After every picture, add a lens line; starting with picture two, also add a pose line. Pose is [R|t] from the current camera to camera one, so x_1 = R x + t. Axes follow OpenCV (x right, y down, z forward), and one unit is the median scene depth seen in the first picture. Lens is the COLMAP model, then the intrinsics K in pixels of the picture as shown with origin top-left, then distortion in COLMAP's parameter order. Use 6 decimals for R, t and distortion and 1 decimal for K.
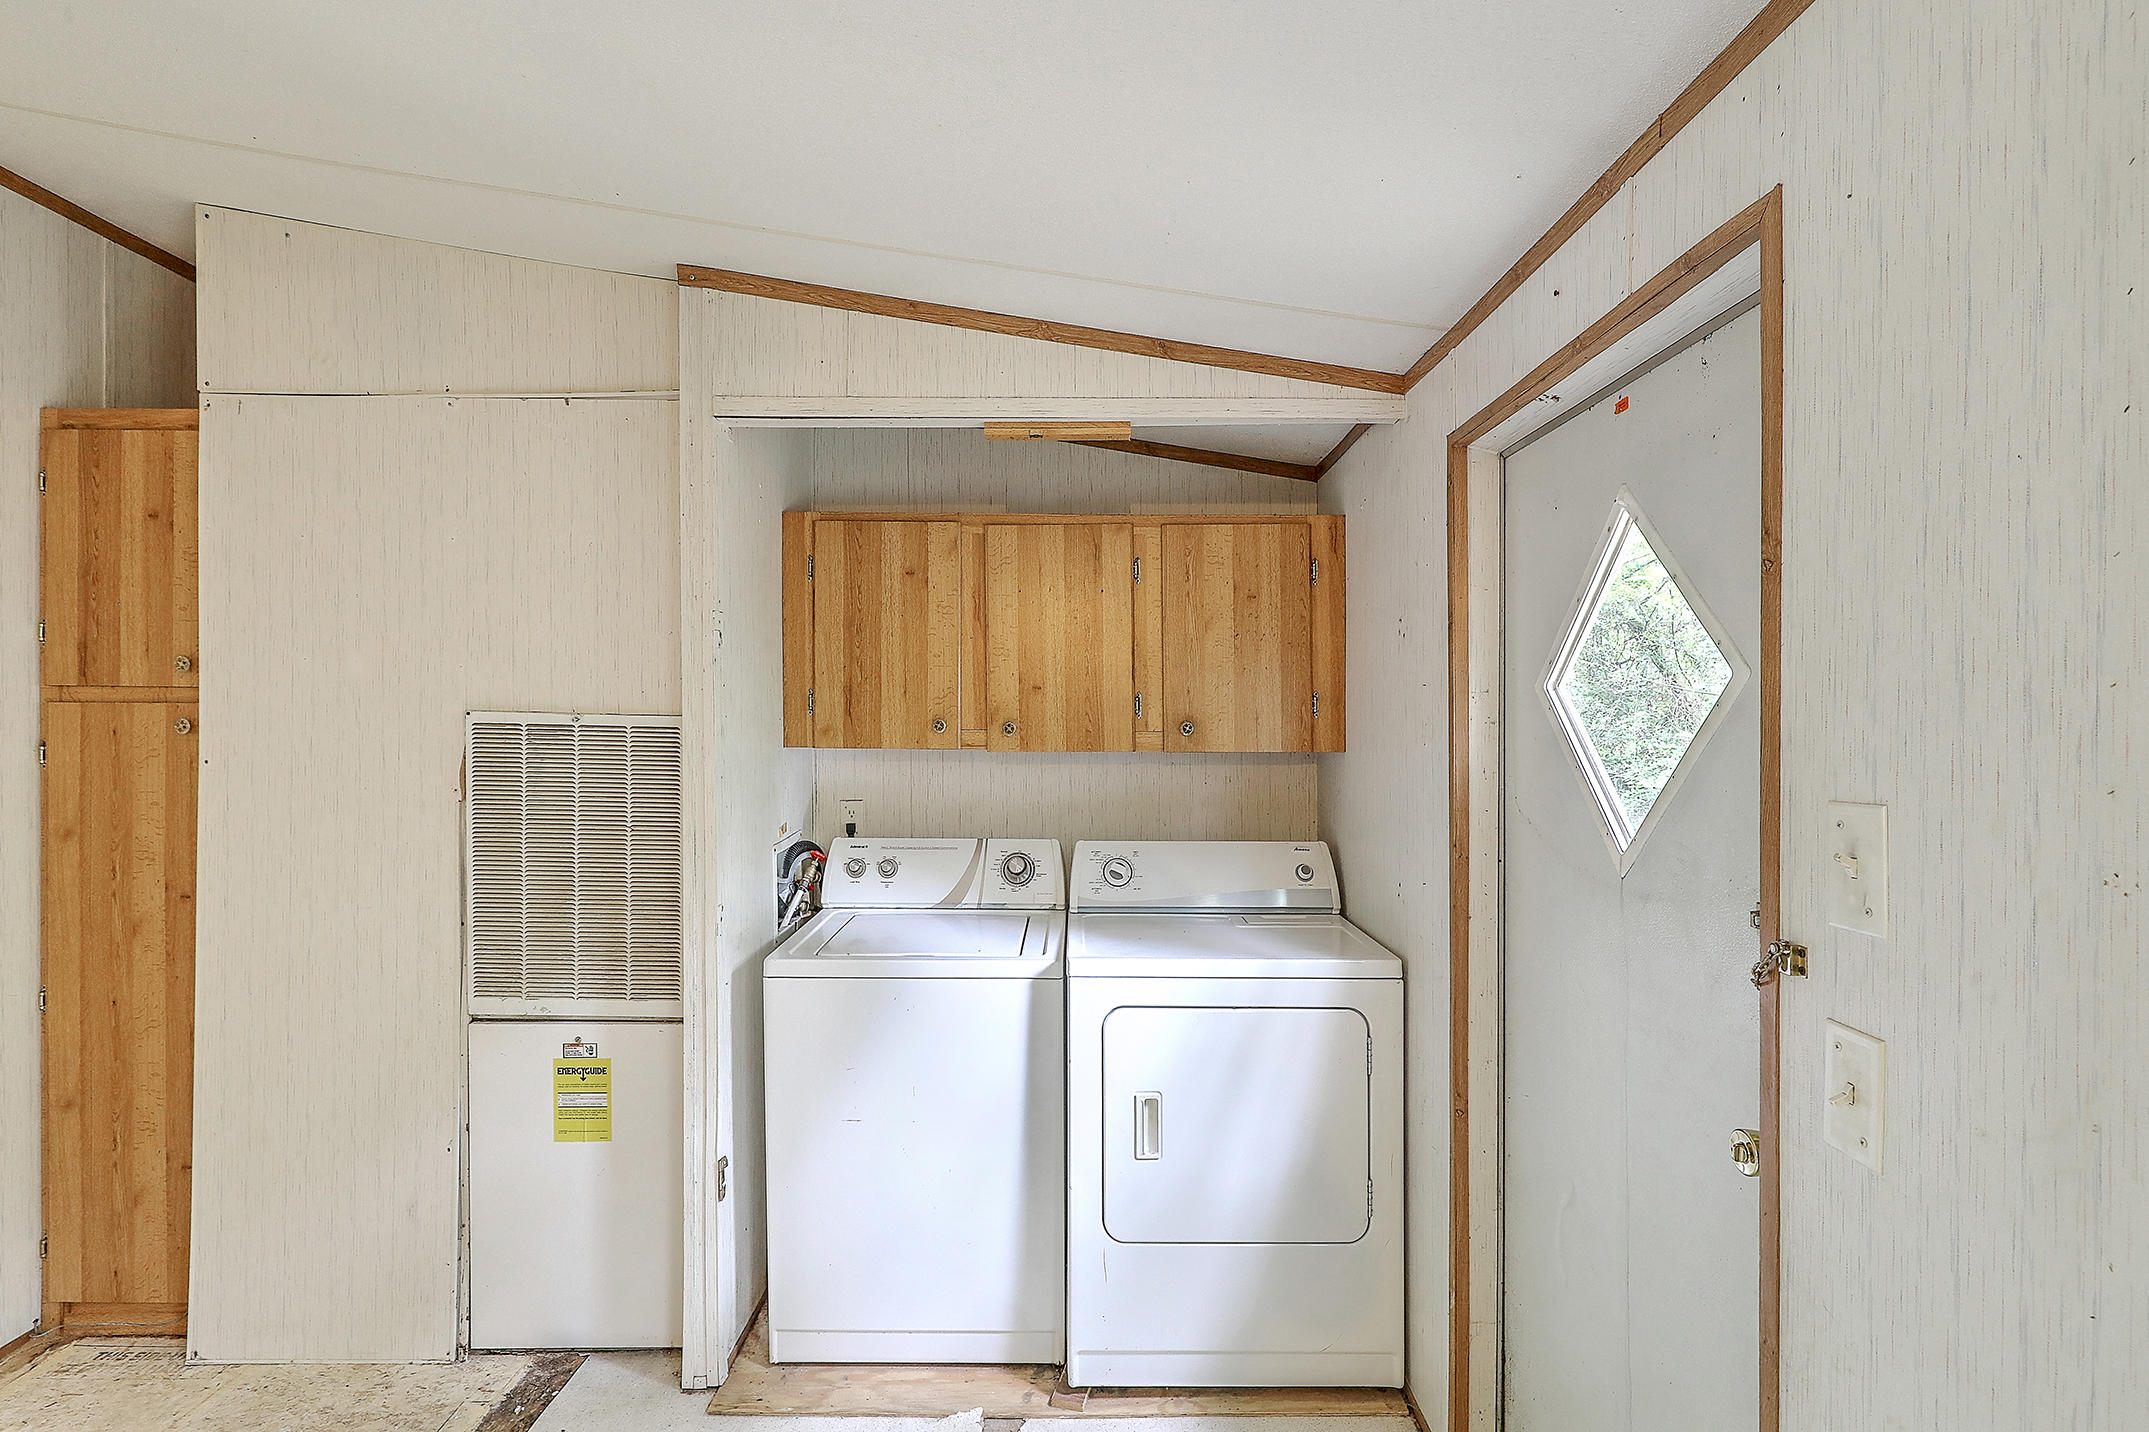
lens RADIAL K [[1025.8, 0, 1085.1], [0, 1025.8, 720.3], [0, 0, 1]] dist [-0.001305, -0.000054]
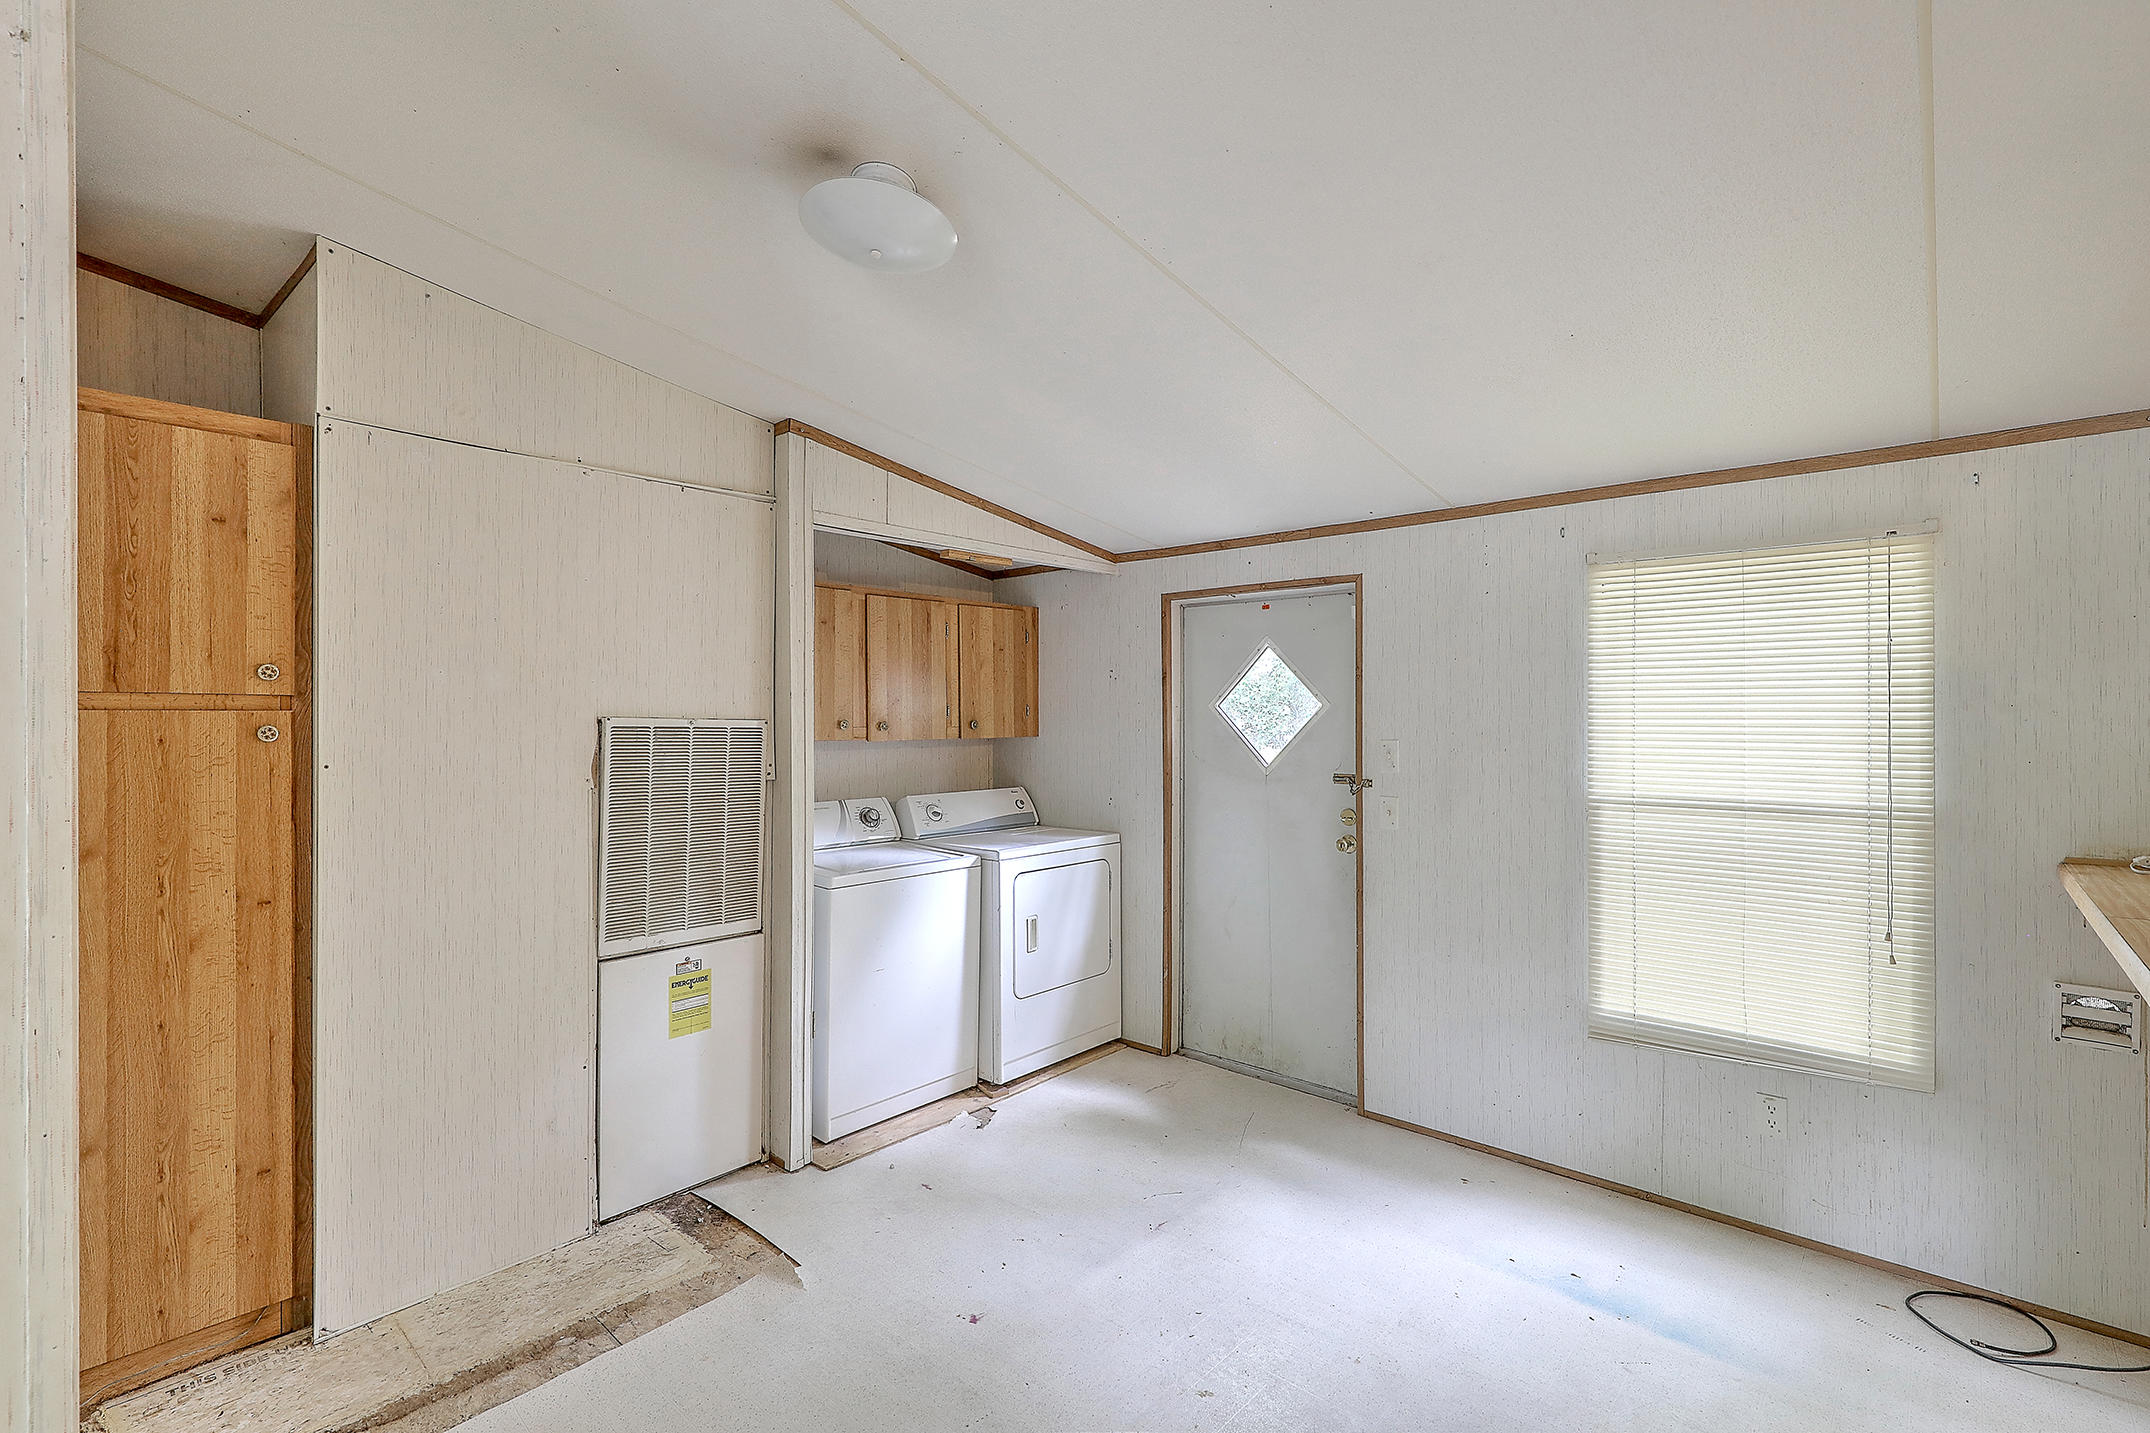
lens RADIAL K [[978.8, 0, 1075.9], [0, 978.8, 715.3], [0, 0, 1]] dist [-0.002849, 0.002606]
pose [[0.671718, -0.004063, 0.740796, -1.099093], [0.005993, 0.999982, 0.000050, -0.007891], [-0.740783, 0.004406, 0.671730, -0.249221]]
